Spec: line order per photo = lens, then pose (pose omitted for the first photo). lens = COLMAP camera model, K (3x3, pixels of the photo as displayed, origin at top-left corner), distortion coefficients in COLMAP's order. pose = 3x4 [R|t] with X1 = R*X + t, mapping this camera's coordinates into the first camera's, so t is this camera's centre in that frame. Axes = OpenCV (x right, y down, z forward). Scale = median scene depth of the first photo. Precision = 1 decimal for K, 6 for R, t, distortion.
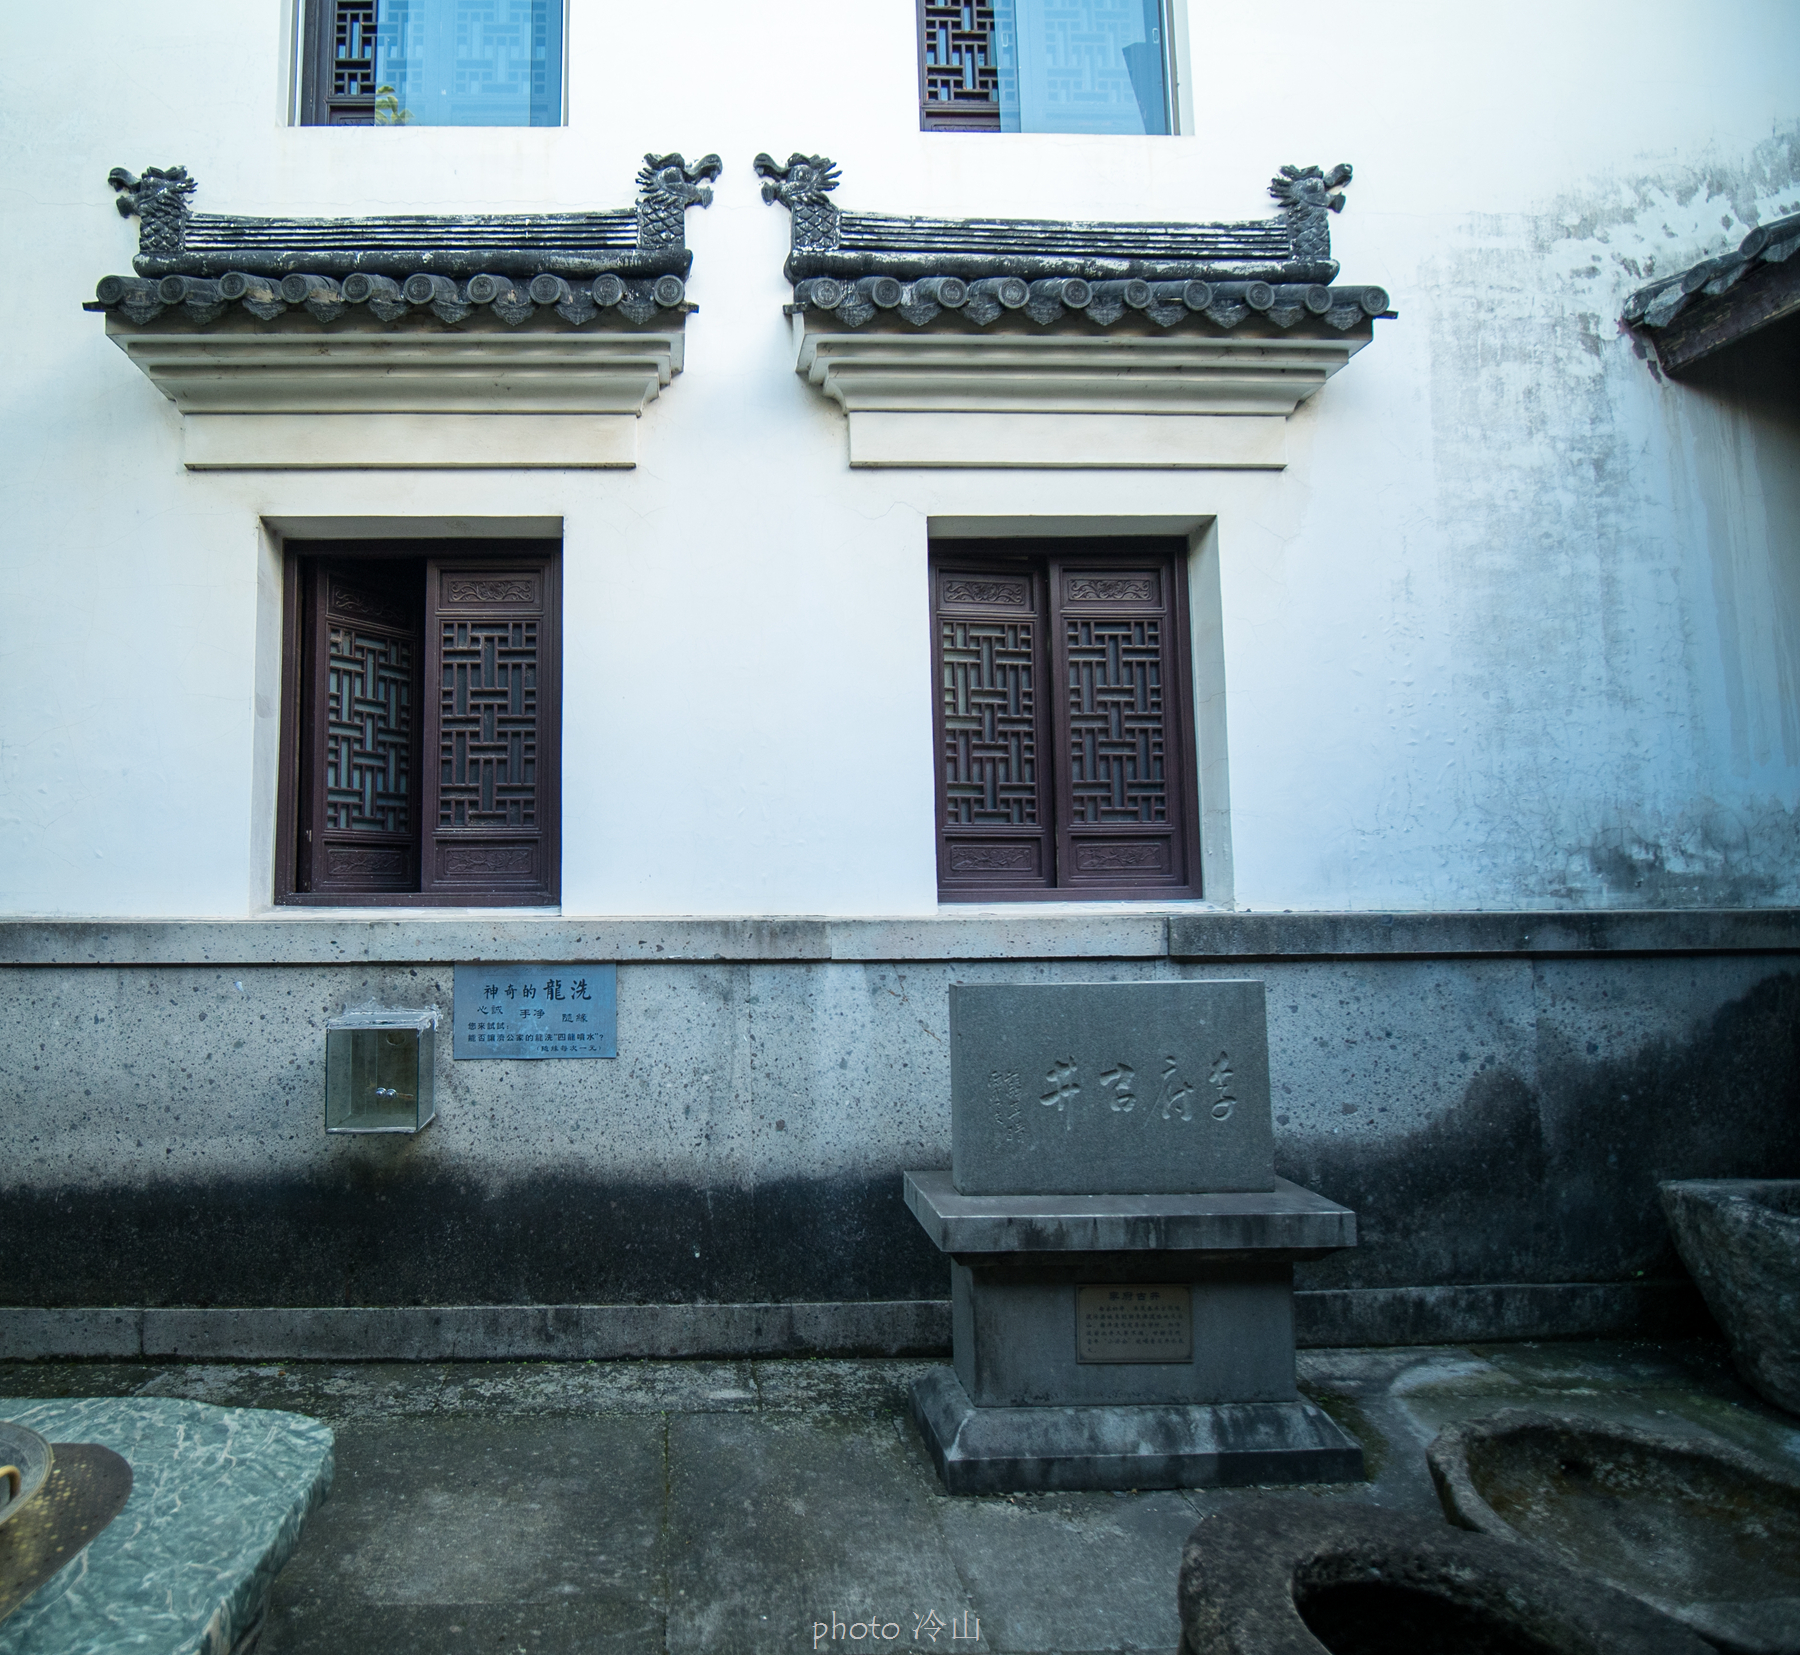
lens RADIAL K [[939.1, 0, 897.8], [0, 939.1, 812.2], [0, 0, 1]] dist [-0.015477, -0.000169]
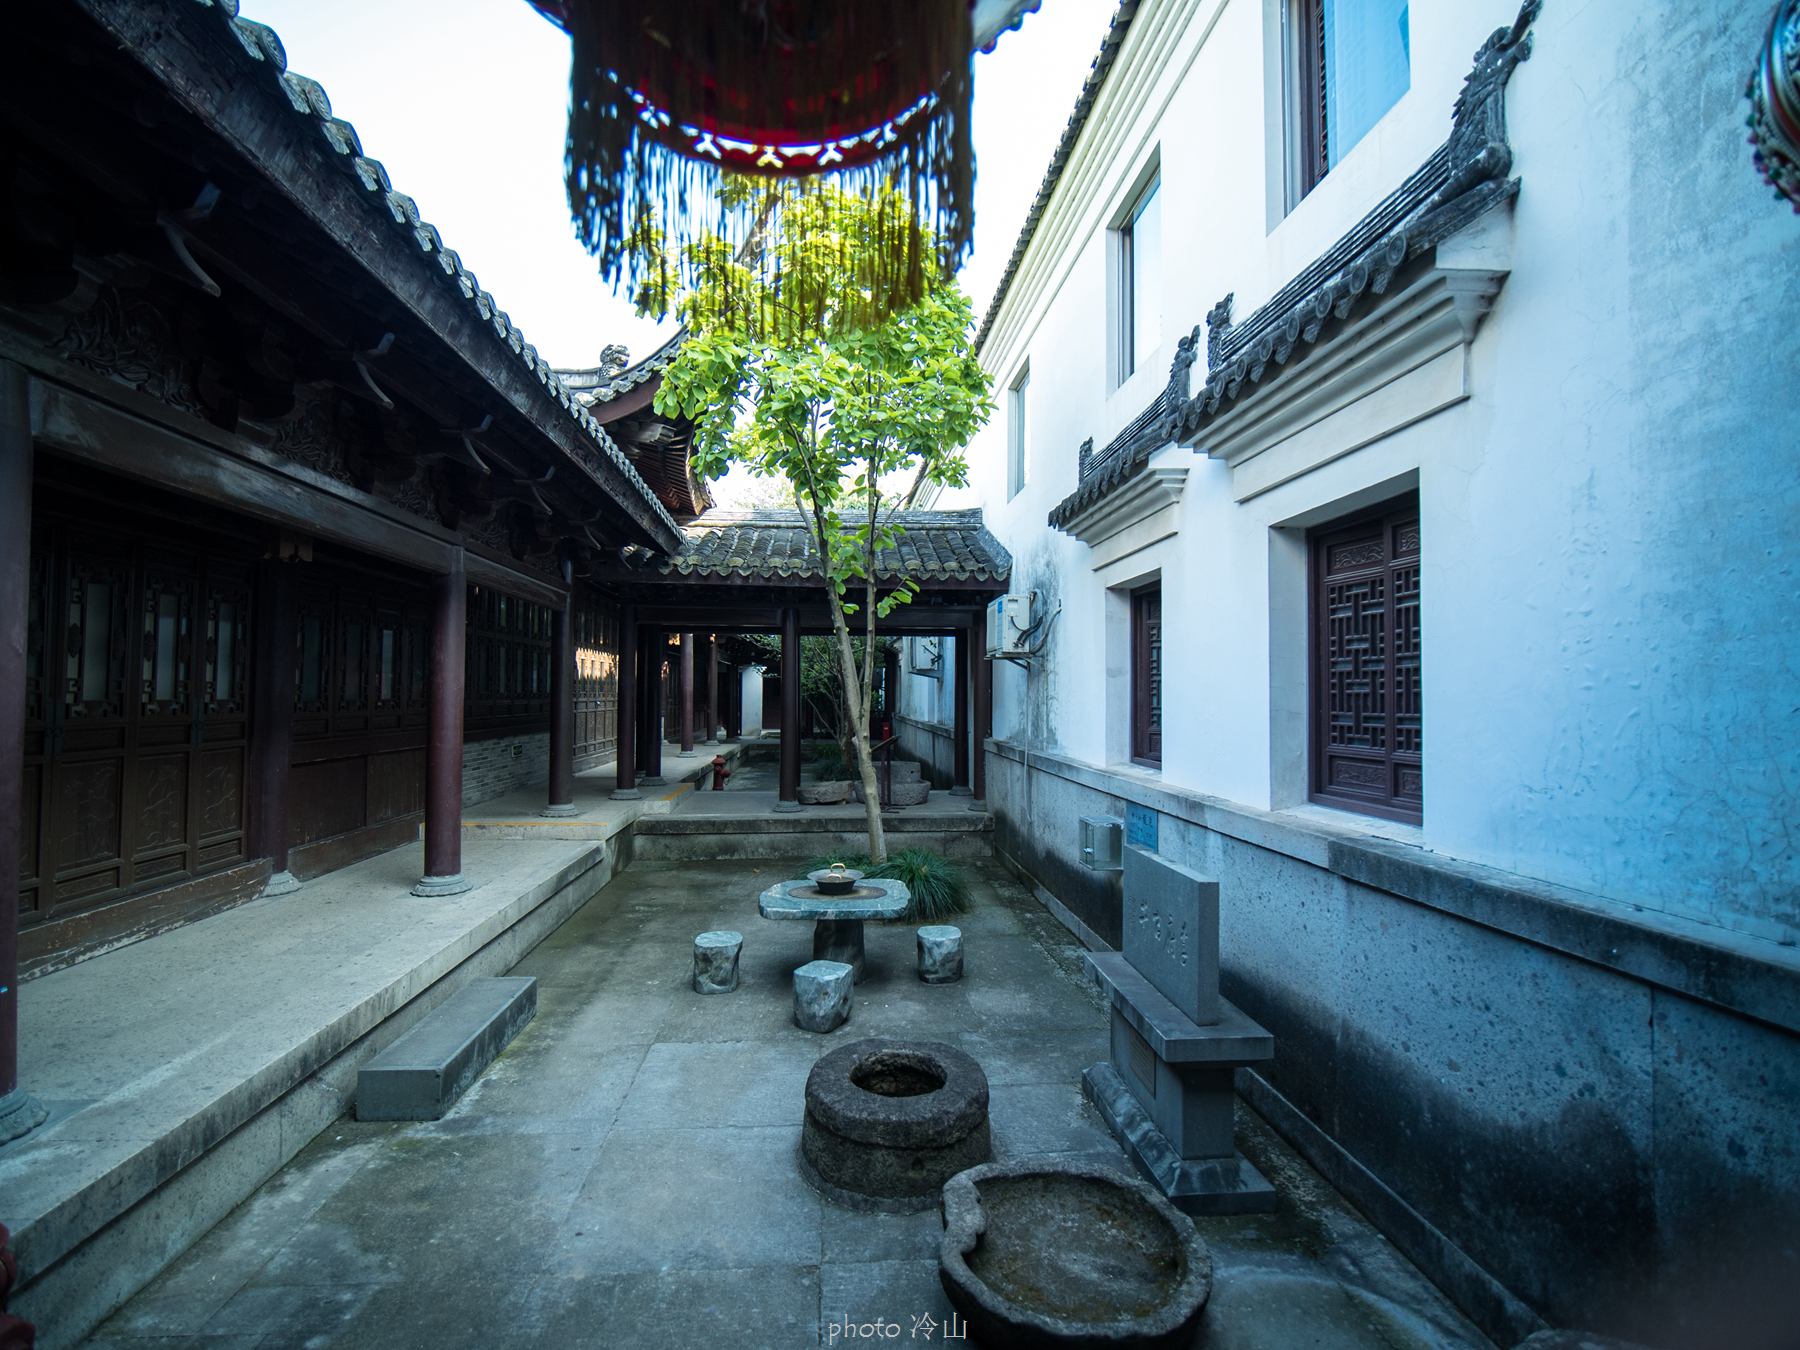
lens RADIAL K [[840.8, 0, 897.8], [0, 840.8, 678.1], [0, 0, 1]] dist [-0.006958, -0.000300]
pose [[0.060983, -0.011955, -0.998067, 1.258266], [0.063907, 0.997923, -0.008049, -0.115832], [0.996091, -0.063293, 0.061621, 0.361770]]
